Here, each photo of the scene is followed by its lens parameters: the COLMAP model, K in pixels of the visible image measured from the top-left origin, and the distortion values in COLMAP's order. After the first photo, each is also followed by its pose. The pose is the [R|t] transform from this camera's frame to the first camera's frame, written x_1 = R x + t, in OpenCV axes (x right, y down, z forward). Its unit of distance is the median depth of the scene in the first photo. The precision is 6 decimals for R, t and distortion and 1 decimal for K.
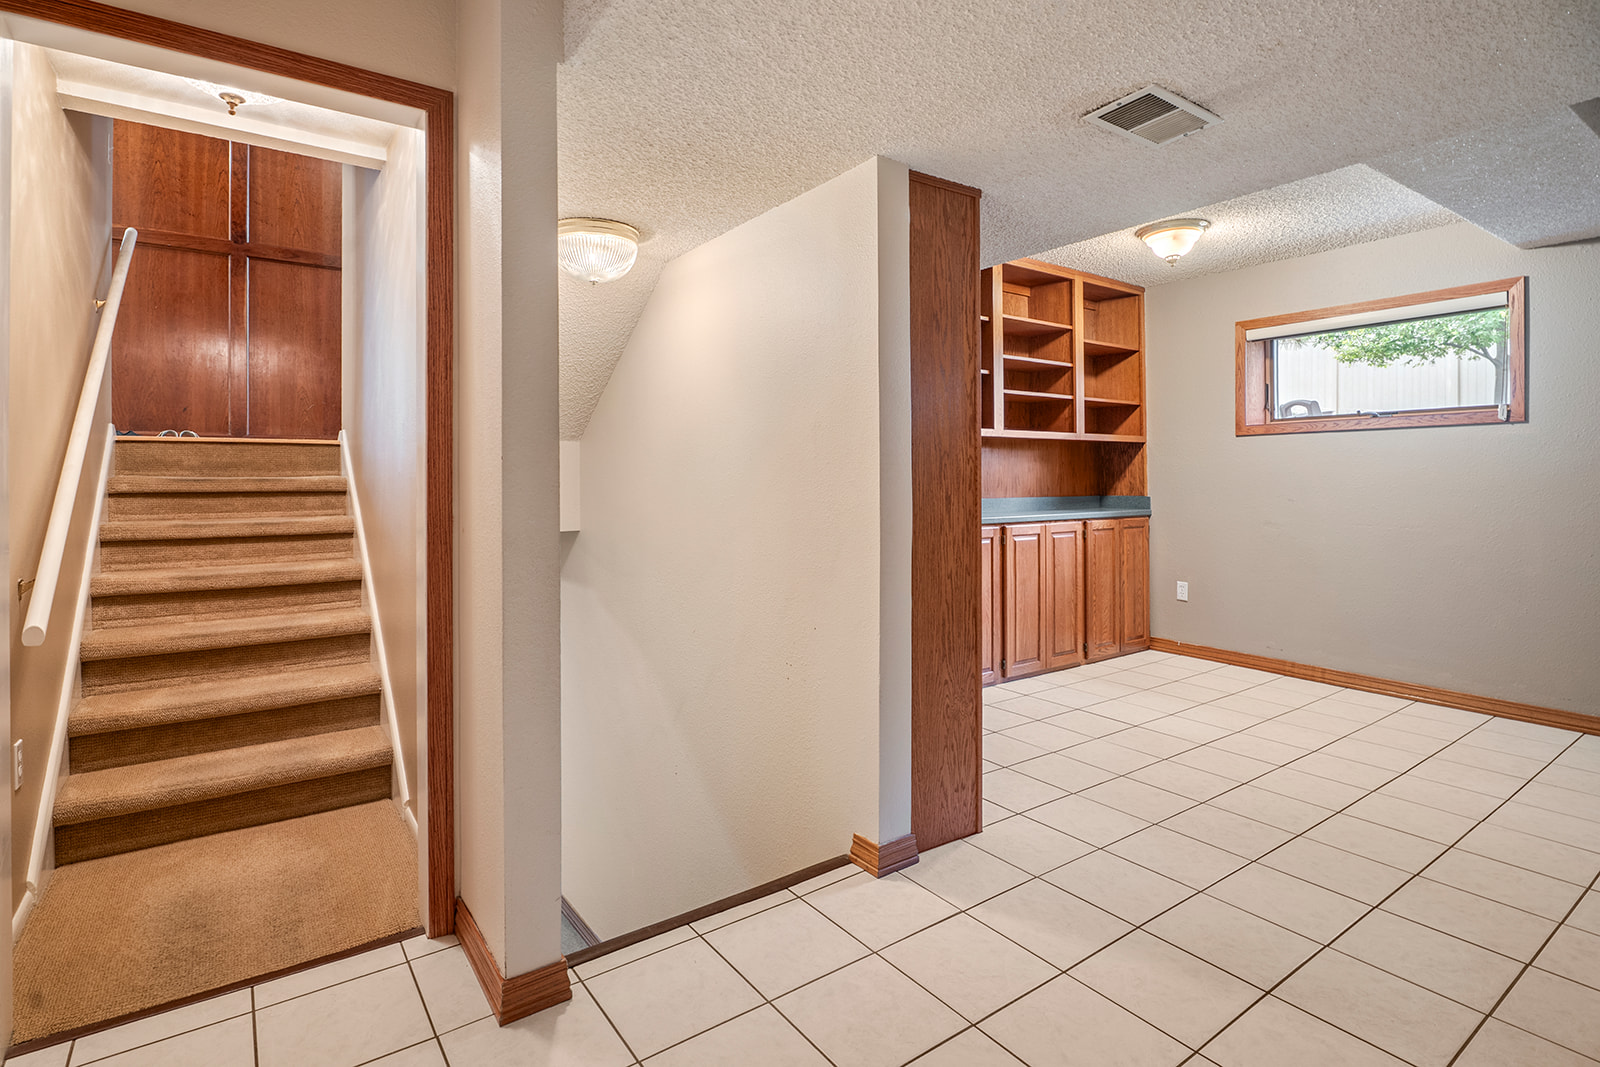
lens RADIAL K [[779.3, 0, 788.6], [0, 779.3, 477.7], [0, 0, 1]] dist [-0.003109, 0.000722]
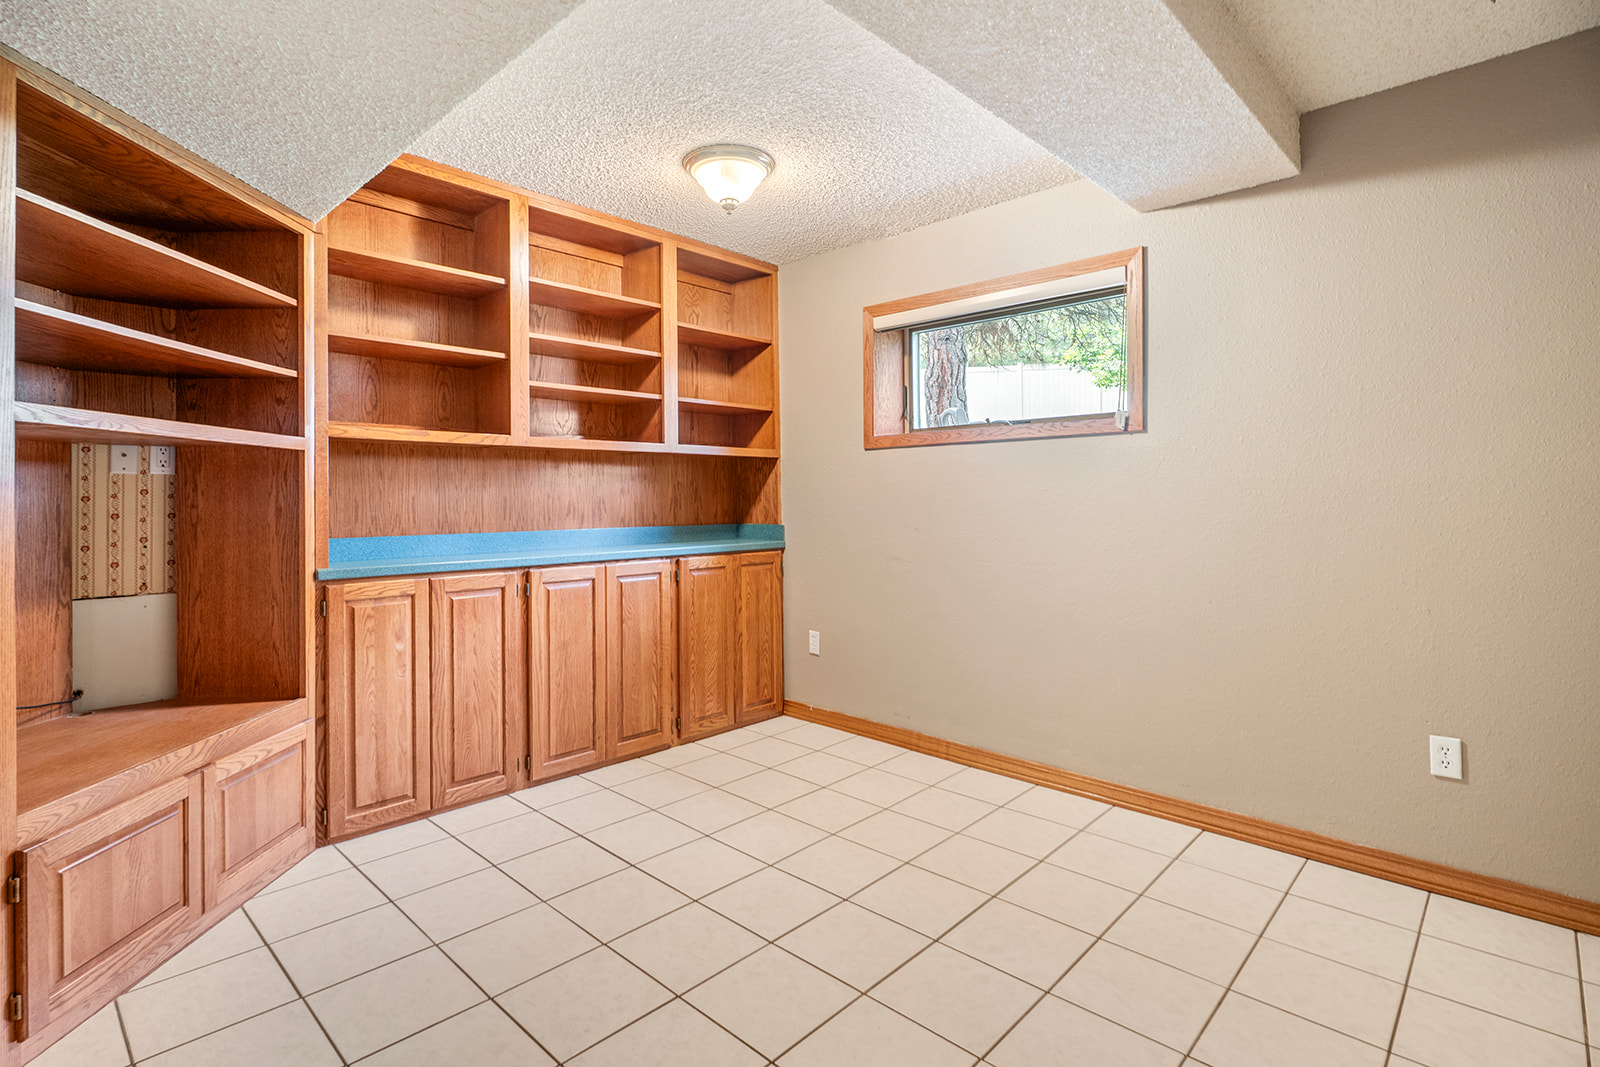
lens RADIAL K [[779.3, 0, 782.4], [0, 779.3, 496.3], [0, 0, 1]] dist [-0.003109, 0.000722]
pose [[0.982025, -0.000184, 0.188752, 0.333407], [0.000734, 0.999996, -0.002842, -0.003326], [-0.188751, 0.002929, 0.982021, 0.224195]]
